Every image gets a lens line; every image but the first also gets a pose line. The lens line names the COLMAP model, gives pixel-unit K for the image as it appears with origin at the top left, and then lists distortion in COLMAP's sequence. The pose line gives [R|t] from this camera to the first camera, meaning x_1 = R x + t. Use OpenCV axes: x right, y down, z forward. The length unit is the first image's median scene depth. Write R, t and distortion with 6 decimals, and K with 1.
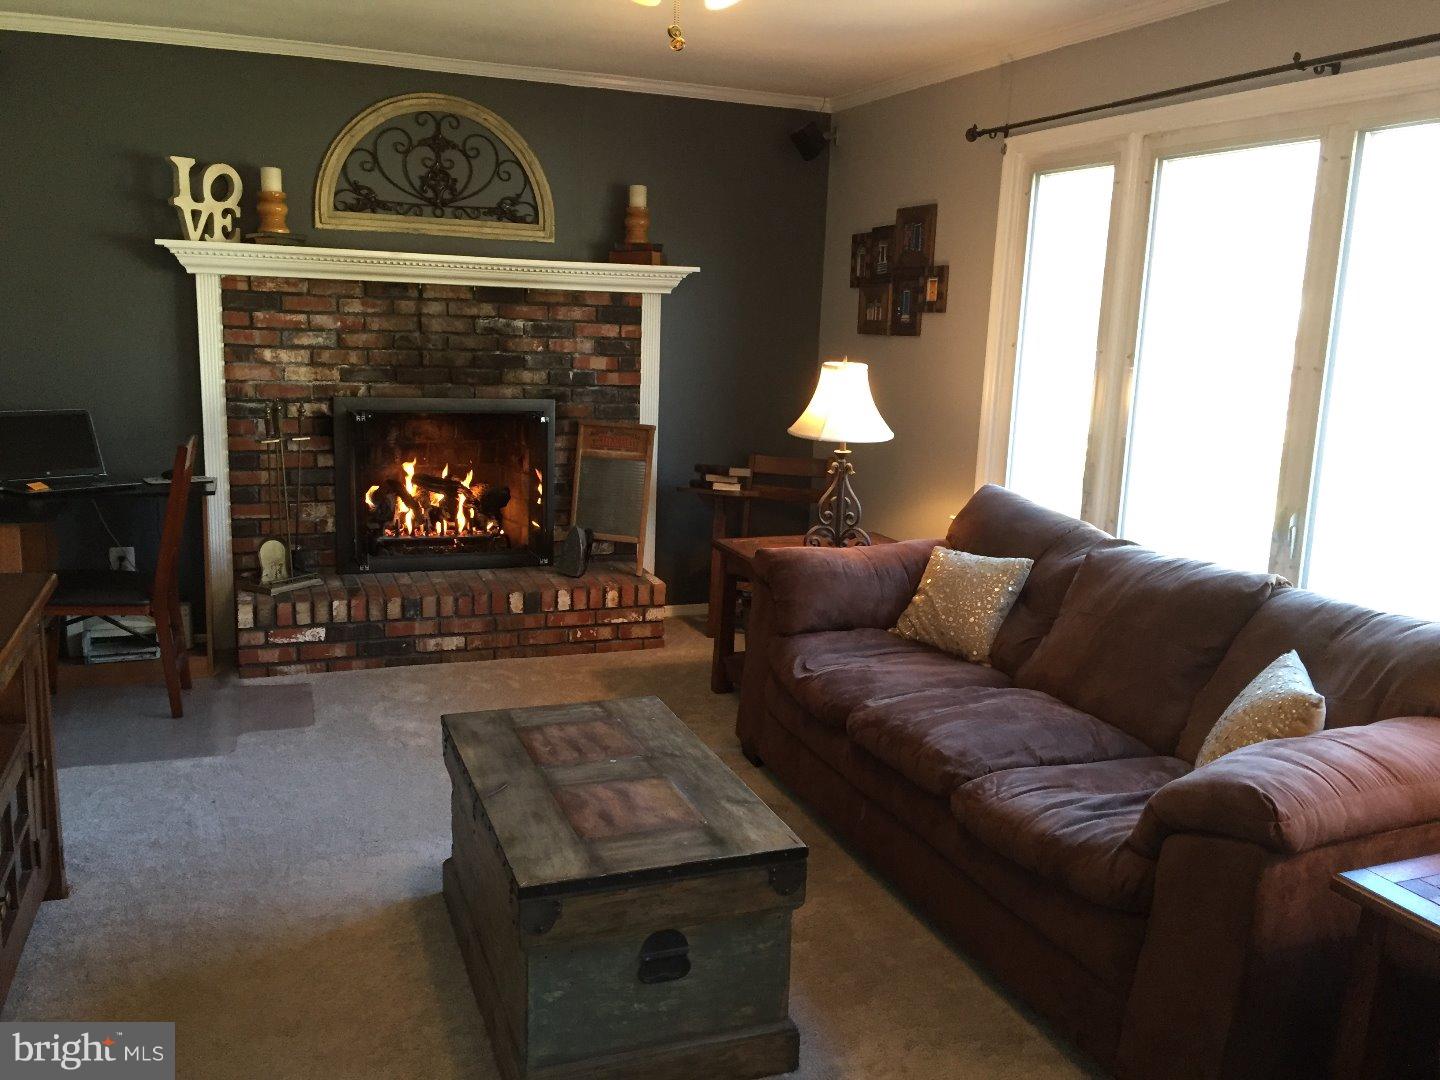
lens RADIAL K [[1217.4, 0, 722.6], [0, 1217.4, 541.8], [0, 0, 1]] dist [0.068355, -0.092818]
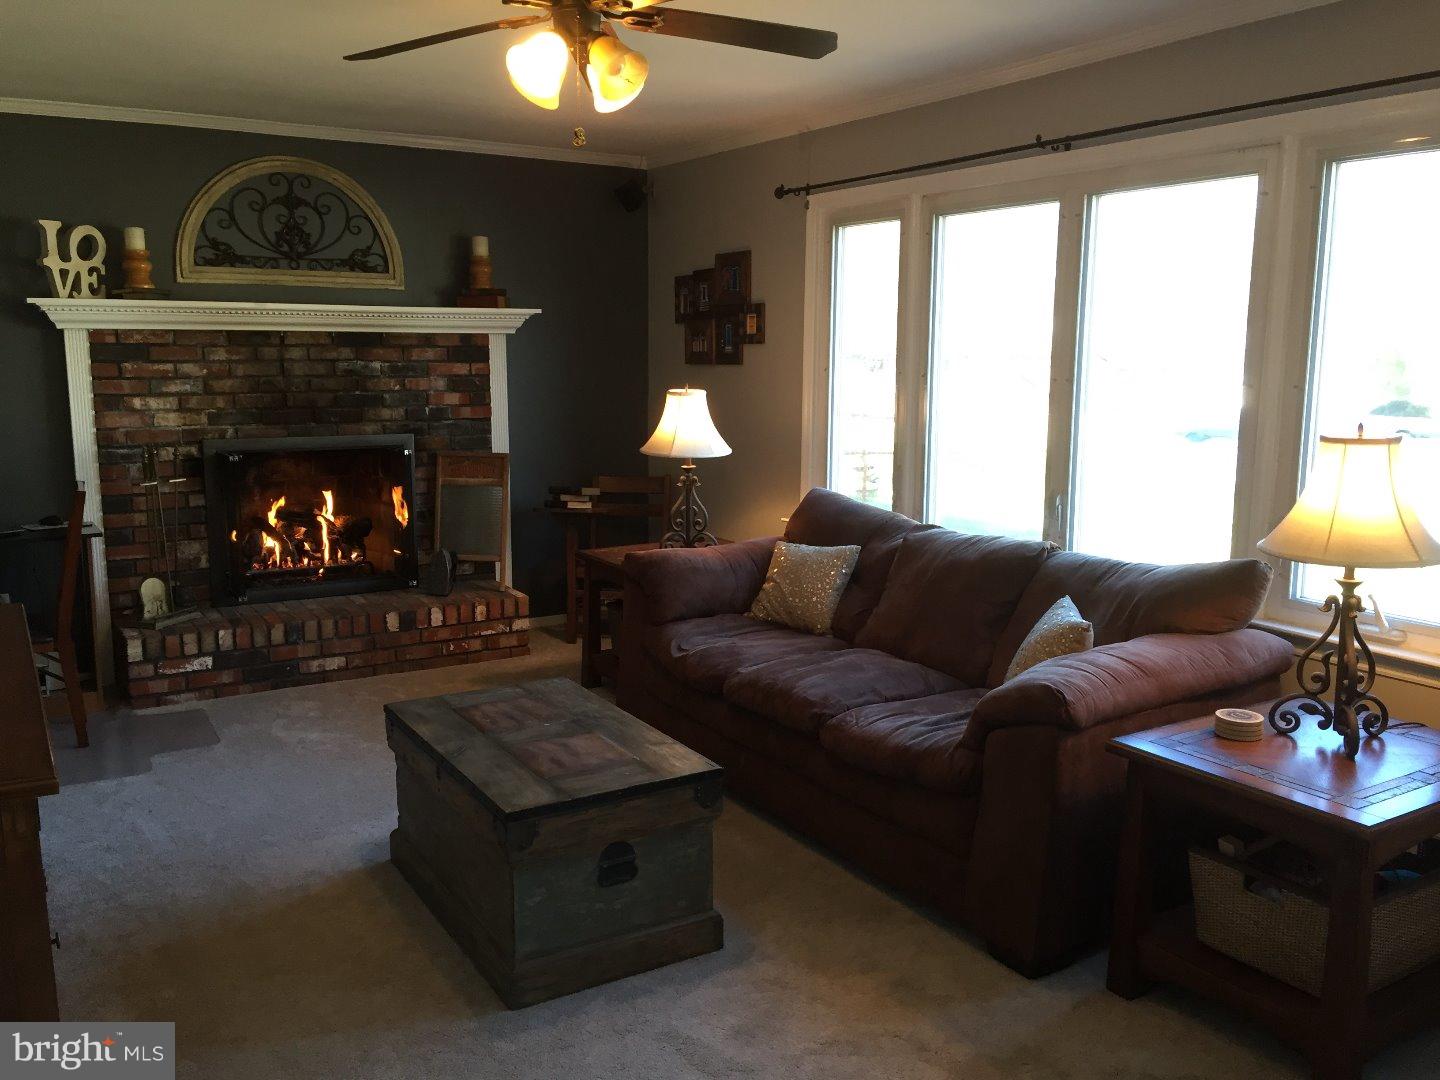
lens RADIAL K [[1217.4, 0, 717.8], [0, 1217.4, 538.3], [0, 0, 1]] dist [0.068355, -0.092818]
pose [[0.984354, -0.058290, 0.166283, -0.069502], [0.062788, 0.997786, -0.021916, 0.020325], [-0.164637, 0.032014, 0.985835, -0.134906]]
